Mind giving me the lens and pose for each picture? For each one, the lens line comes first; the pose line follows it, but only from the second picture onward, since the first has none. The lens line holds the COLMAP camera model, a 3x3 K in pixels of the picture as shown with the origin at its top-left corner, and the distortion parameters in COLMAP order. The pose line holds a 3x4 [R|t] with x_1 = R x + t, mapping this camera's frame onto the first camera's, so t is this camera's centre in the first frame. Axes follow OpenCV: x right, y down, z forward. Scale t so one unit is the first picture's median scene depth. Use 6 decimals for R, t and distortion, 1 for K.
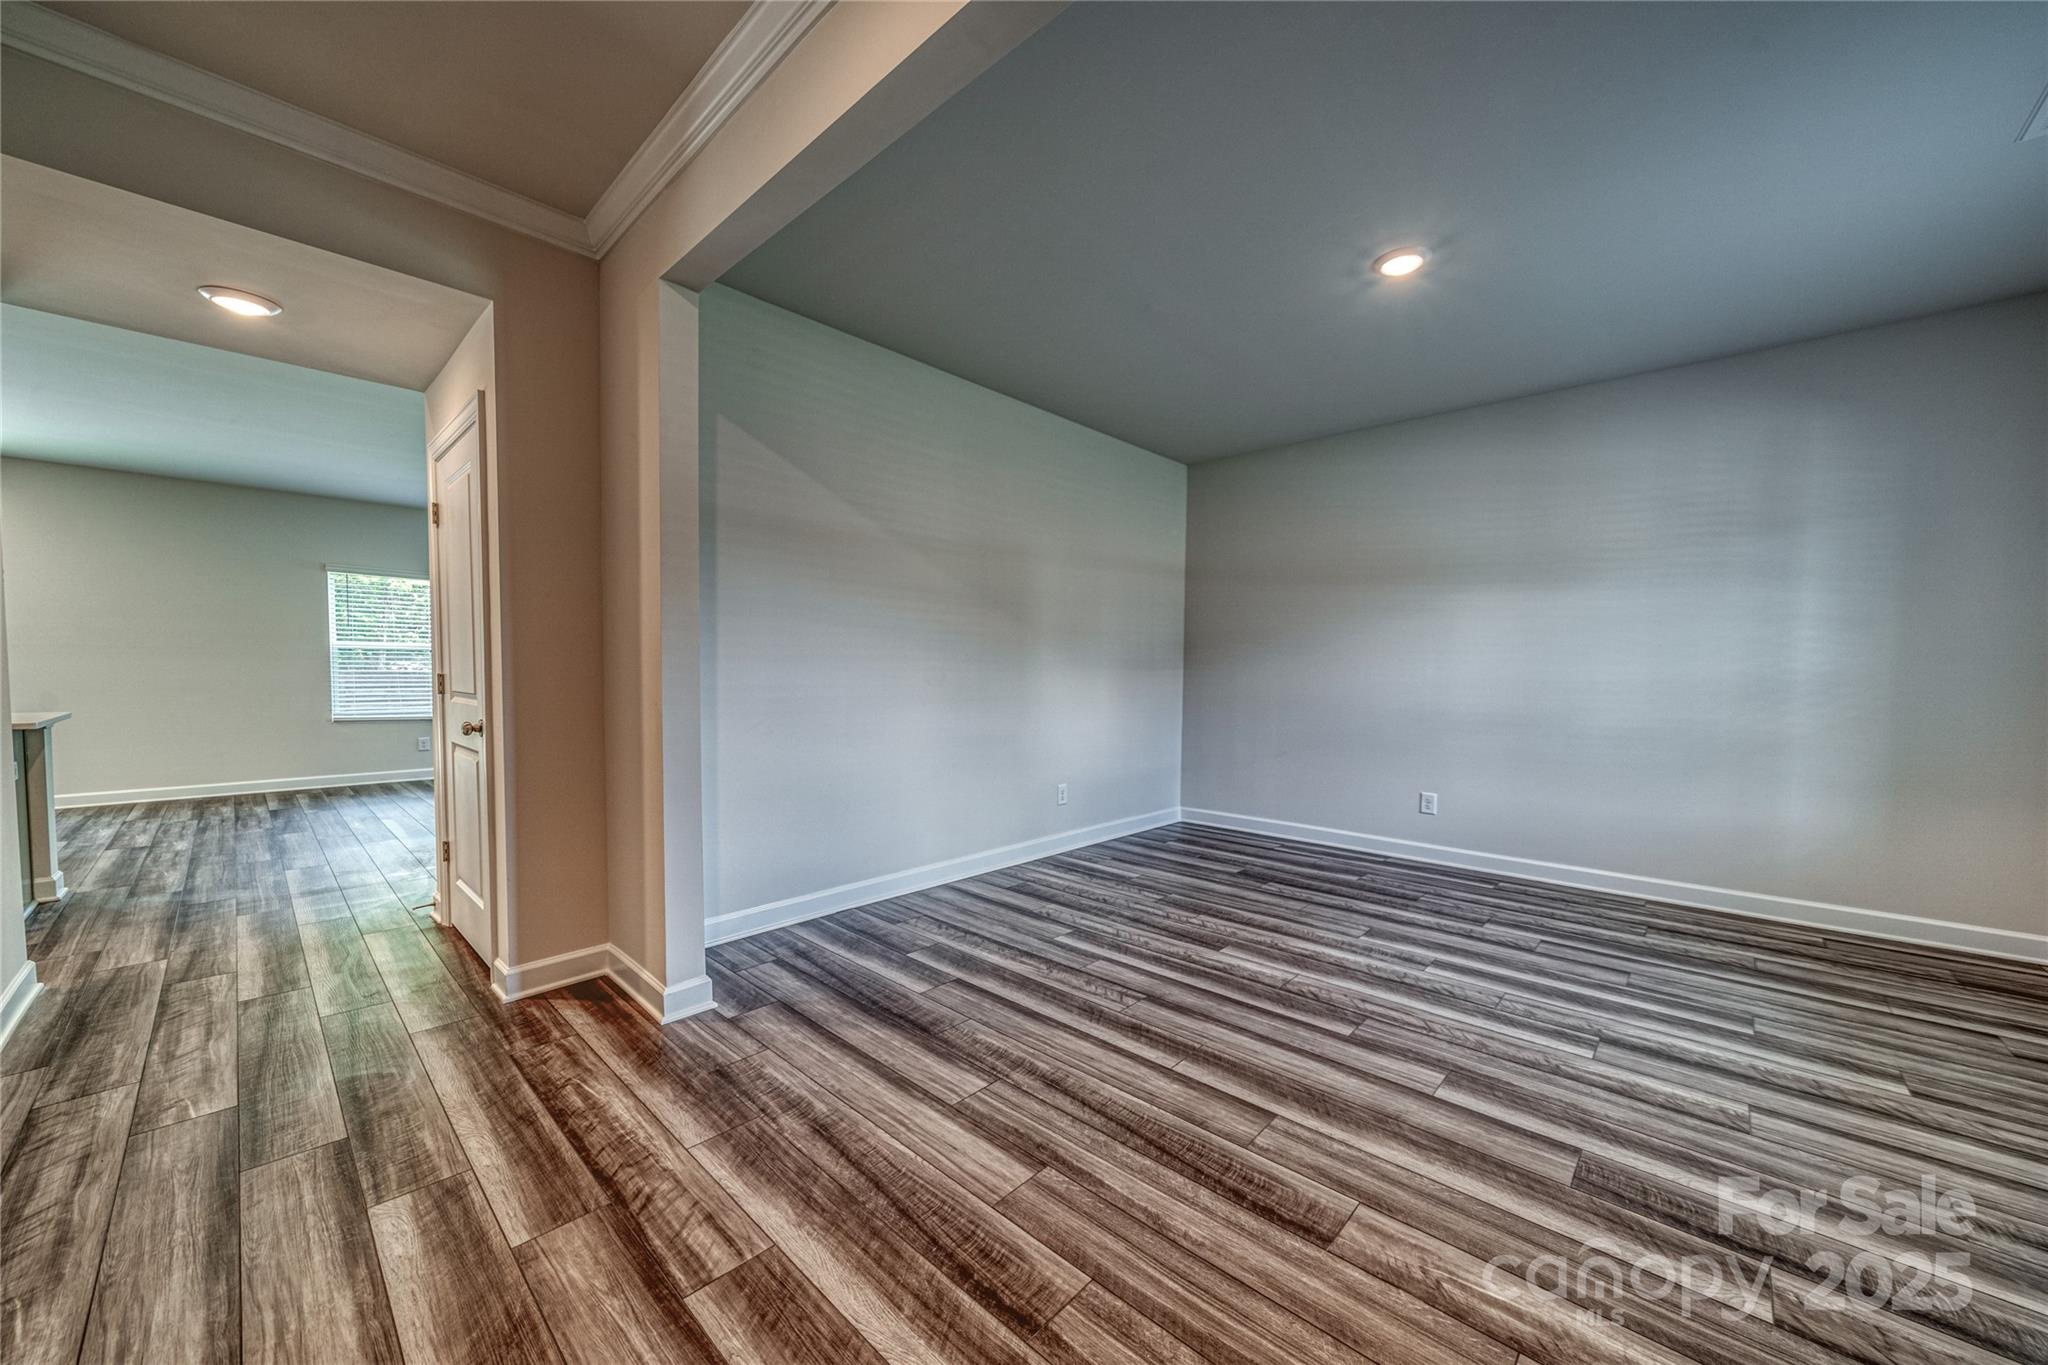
lens RADIAL K [[750.0, 0, 1027.5], [0, 750.0, 697.7], [0, 0, 1]] dist [-0.005830, -0.000069]
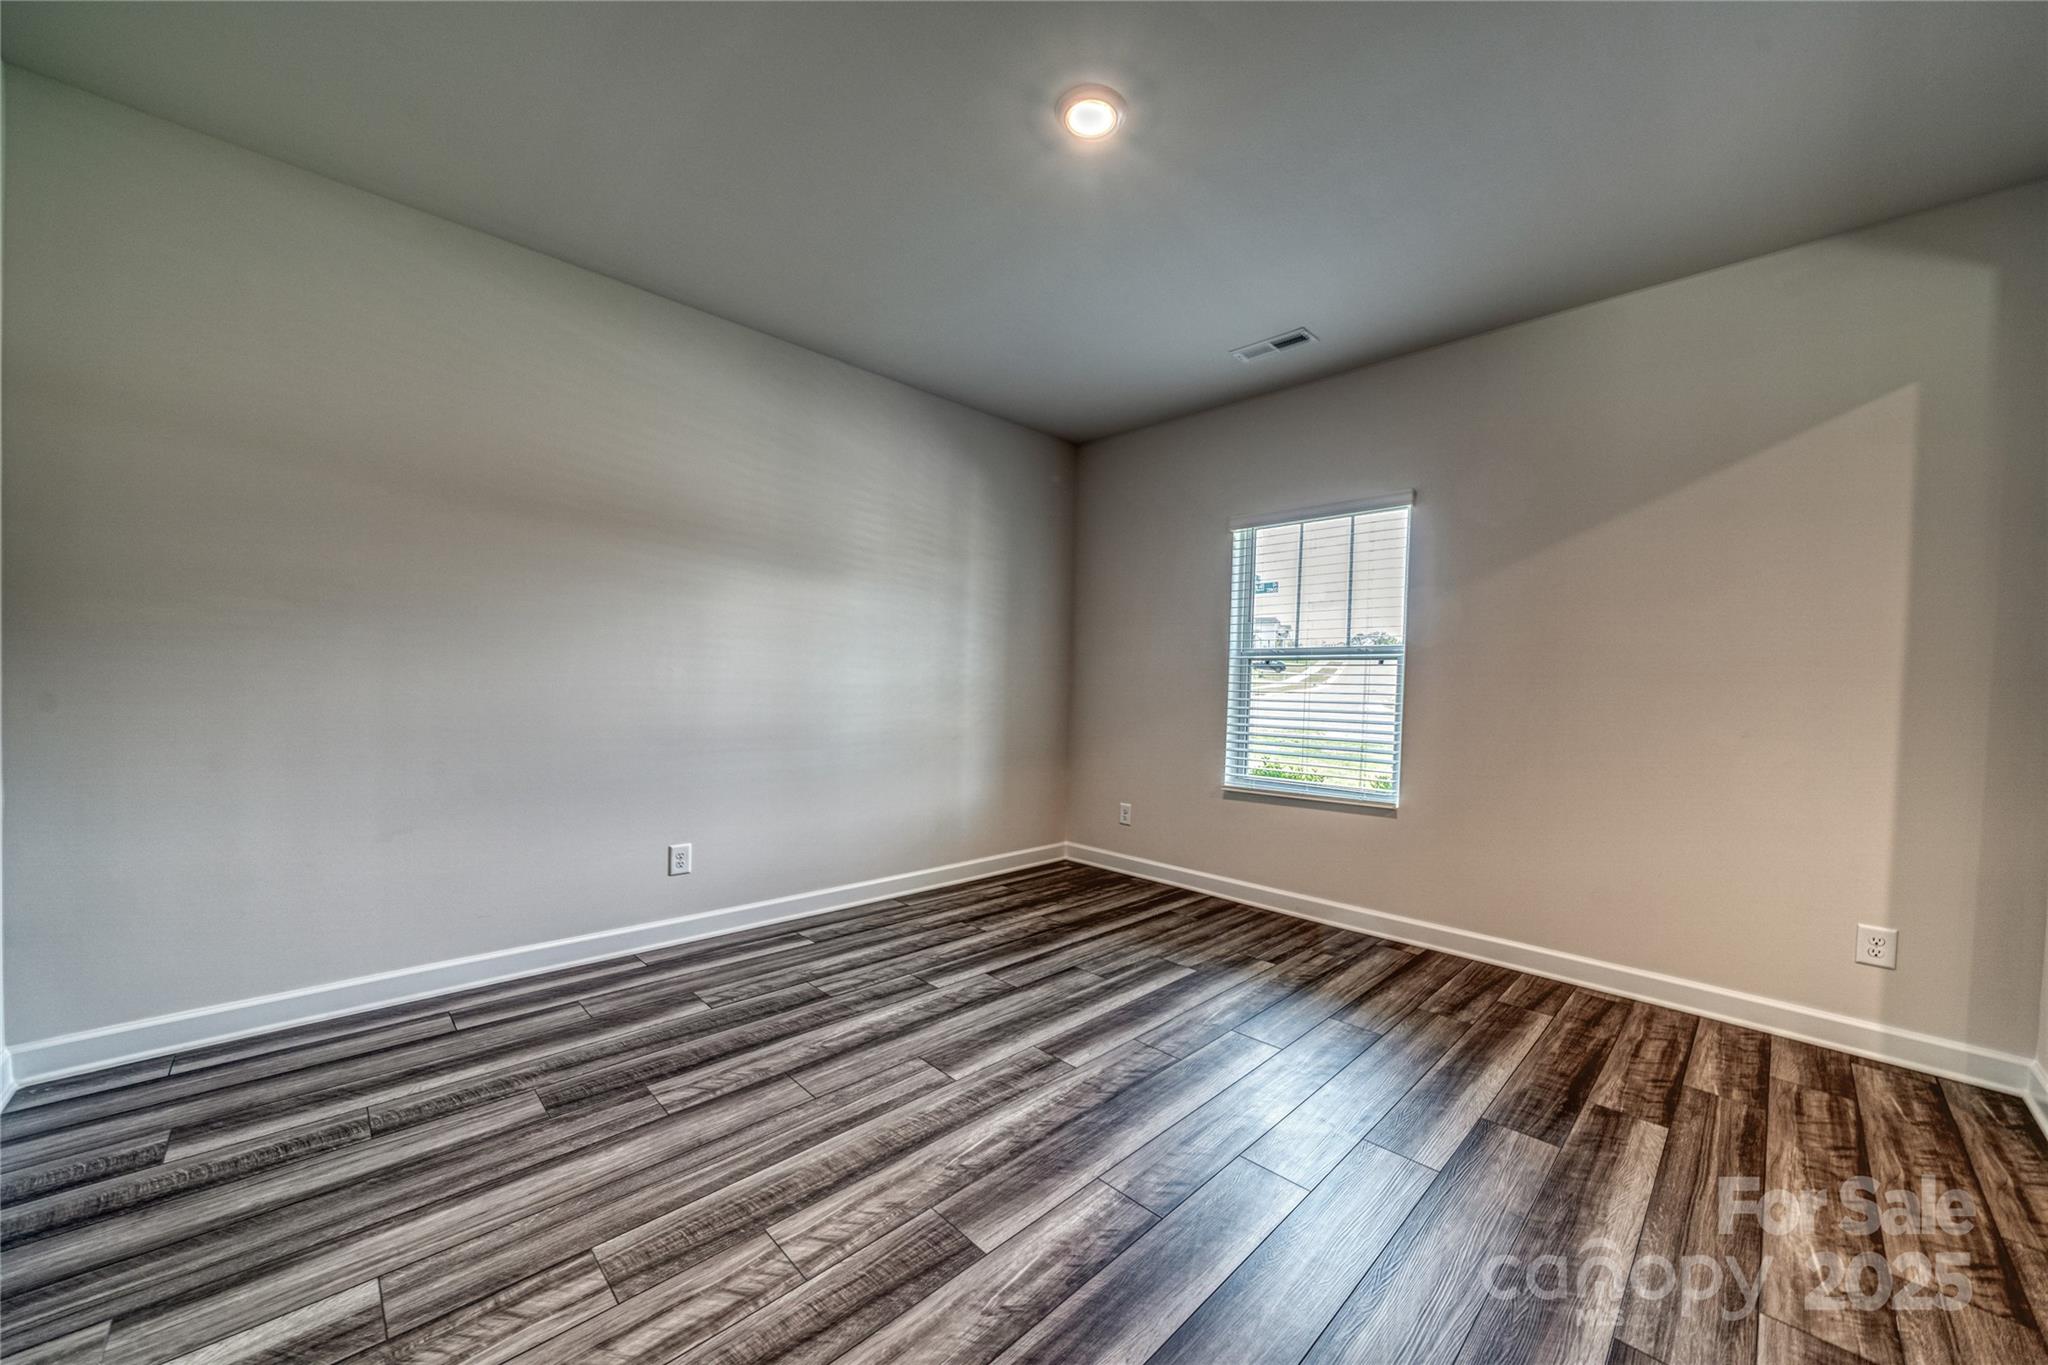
lens RADIAL K [[750.0, 0, 1027.5], [0, 750.0, 697.7], [0, 0, 1]] dist [-0.005830, -0.000069]
pose [[0.036154, -0.028799, 0.998931, -0.196485], [0.015485, 0.999481, 0.028254, -0.033554], [-0.999226, 0.014447, 0.036581, 0.845853]]
